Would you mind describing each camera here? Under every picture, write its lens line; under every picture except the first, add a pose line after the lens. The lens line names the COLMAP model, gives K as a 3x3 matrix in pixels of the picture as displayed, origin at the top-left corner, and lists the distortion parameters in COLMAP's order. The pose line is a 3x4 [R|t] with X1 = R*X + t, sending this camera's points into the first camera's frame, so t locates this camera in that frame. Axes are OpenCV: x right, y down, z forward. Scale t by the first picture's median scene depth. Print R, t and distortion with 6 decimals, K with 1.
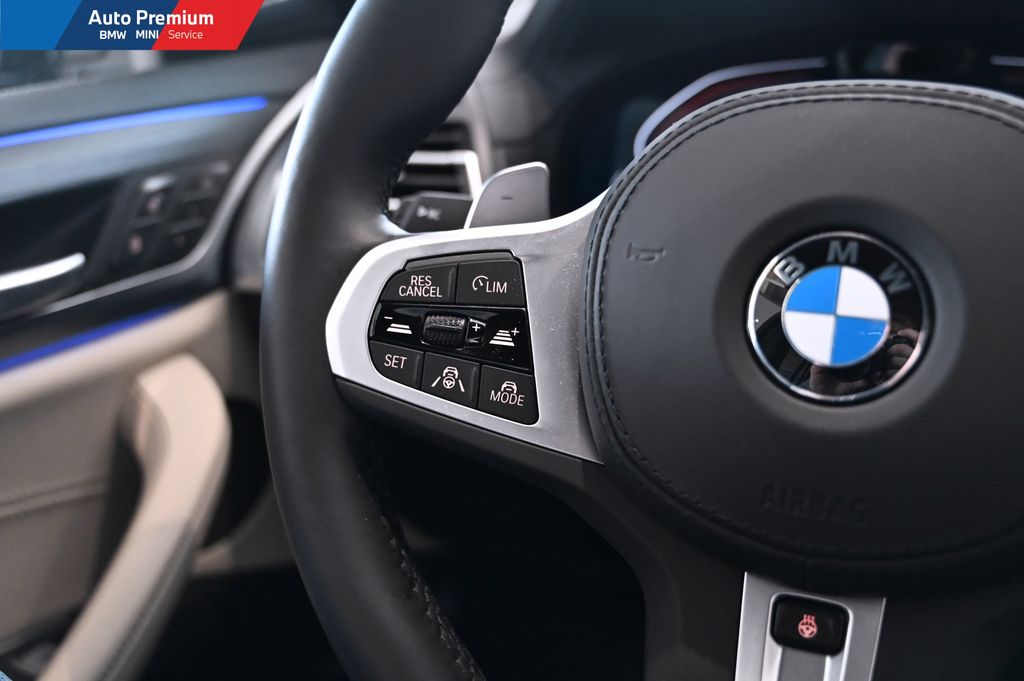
lens RADIAL K [[961.4, 0, 512.0], [0, 961.4, 340.5], [0, 0, 1]] dist [0.002952, 0.001661]
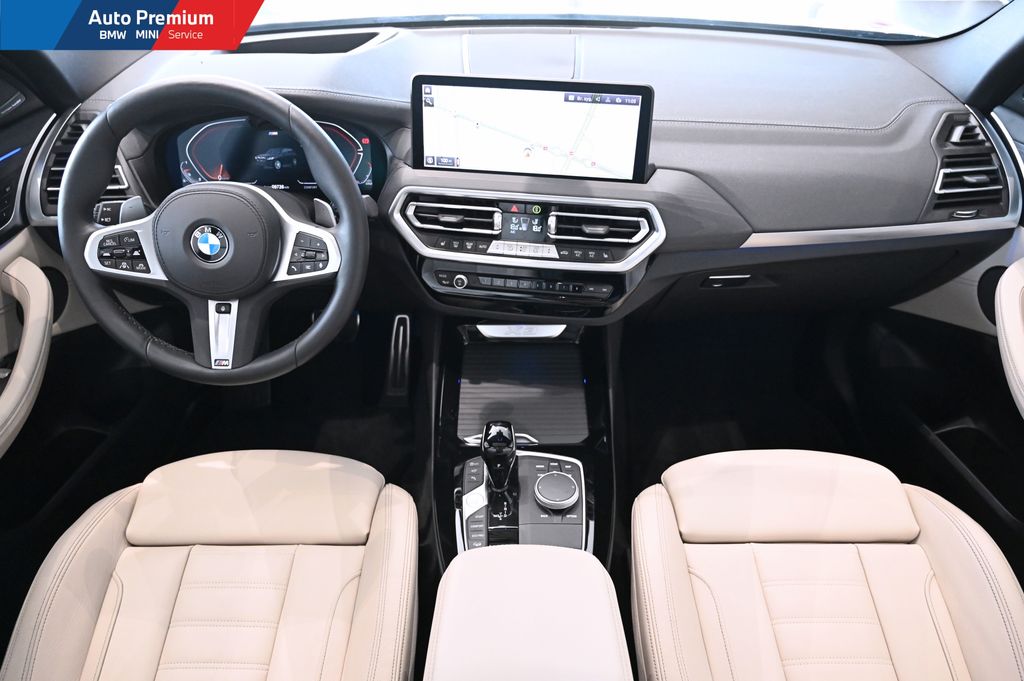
lens RADIAL K [[705.7, 0, 512.0], [0, 705.7, 340.5], [0, 0, 1]] dist [0.000655, 0.001861]
pose [[0.924476, -0.206913, 0.320204, 0.411781], [0.102559, 0.943918, 0.313849, -0.413079], [-0.367185, -0.257306, 0.893850, -2.231123]]
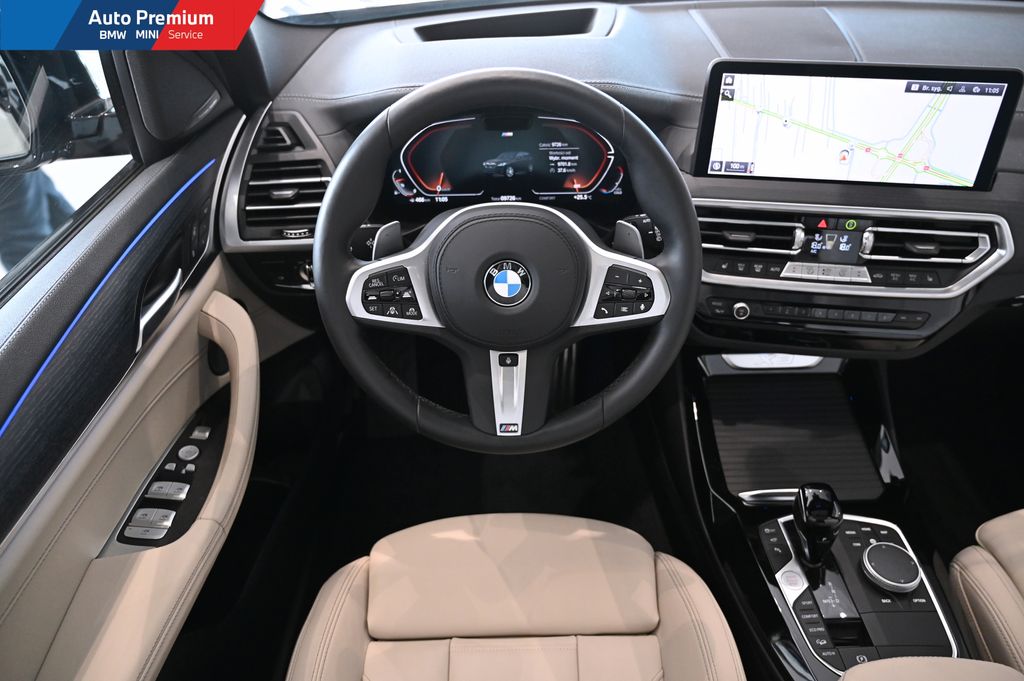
lens RADIAL K [[707.4, 0, 512.0], [0, 707.4, 340.5], [0, 0, 1]] dist [0.004985, 0.002463]
pose [[0.918003, -0.233540, 0.320513, -0.467816], [0.116054, 0.931032, 0.345993, -0.621530], [-0.379211, -0.280426, 0.881794, -1.201728]]
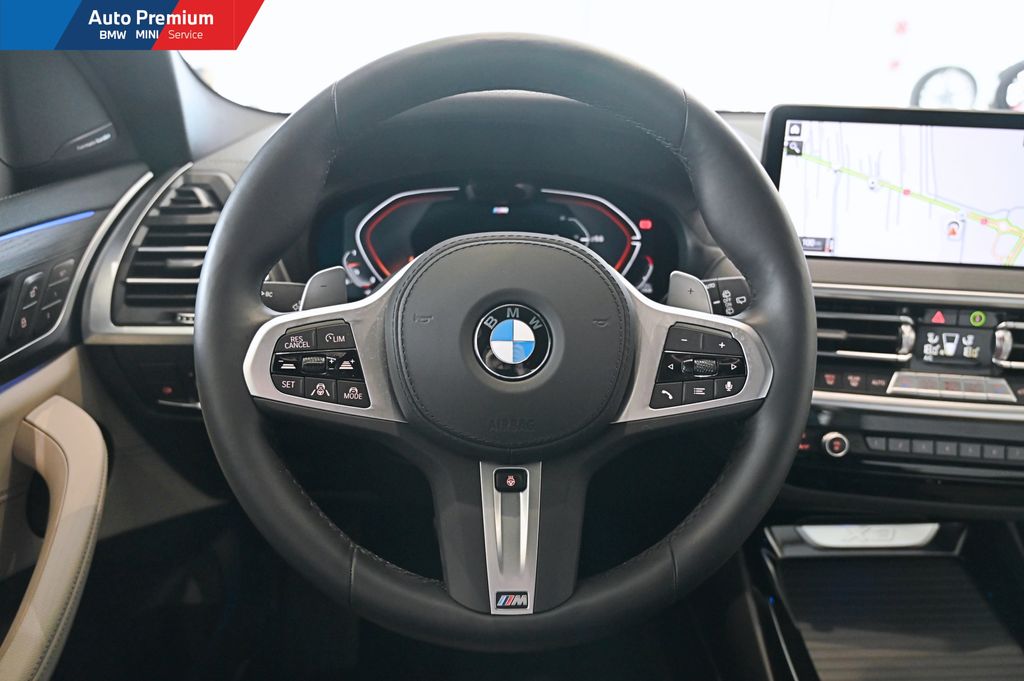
lens RADIAL K [[726.2, 0, 512.0], [0, 726.2, 340.5], [0, 0, 1]] dist [0.002297, 0.002491]
pose [[0.901307, -0.097031, 0.422174, -0.319590], [0.092392, 0.995225, 0.031490, -0.067183], [-0.423214, 0.010623, 0.905968, -0.454544]]
